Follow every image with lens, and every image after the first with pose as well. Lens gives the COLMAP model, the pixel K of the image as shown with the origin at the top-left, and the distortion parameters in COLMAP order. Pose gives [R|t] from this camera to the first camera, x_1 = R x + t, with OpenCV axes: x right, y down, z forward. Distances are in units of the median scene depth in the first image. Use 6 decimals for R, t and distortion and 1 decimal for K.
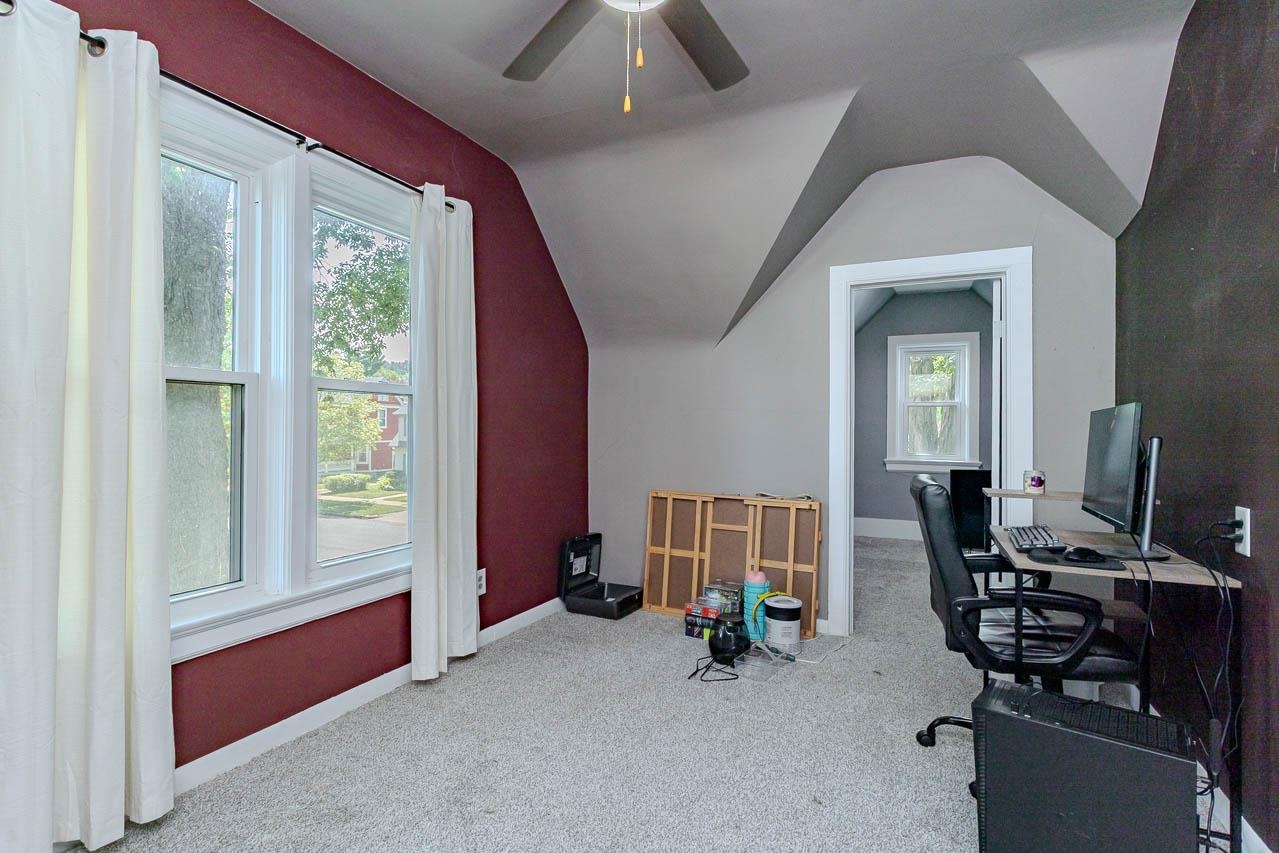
lens RADIAL K [[606.6, 0, 638.0], [0, 606.6, 427.5], [0, 0, 1]] dist [0.001779, 0.000942]
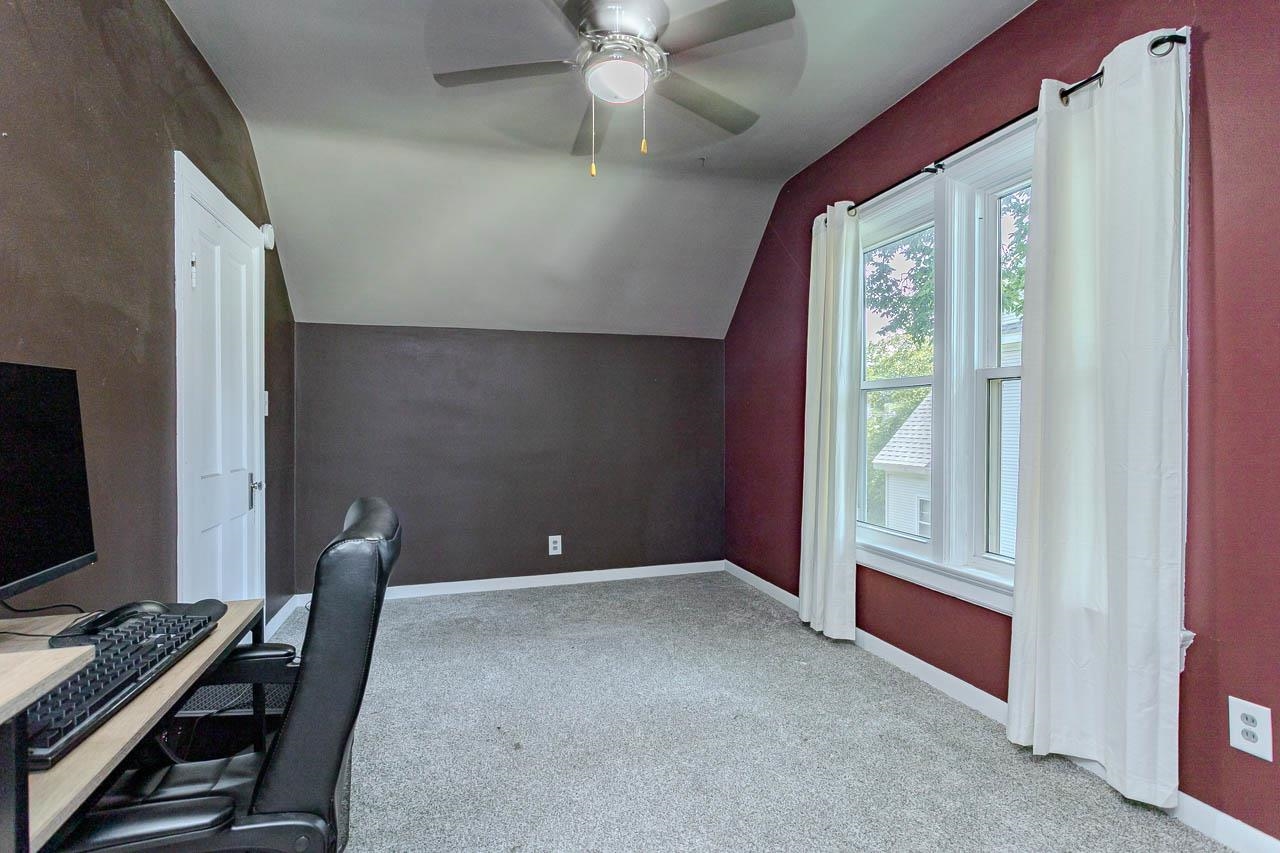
lens RADIAL K [[607.1, 0, 638.0], [0, 607.1, 430.3], [0, 0, 1]] dist [0.001779, 0.000942]
pose [[-0.741442, -0.017351, -0.670793, 0.595066], [-0.020632, 0.999782, -0.003057, 0.030695], [0.670700, 0.011573, -0.741638, 1.354361]]
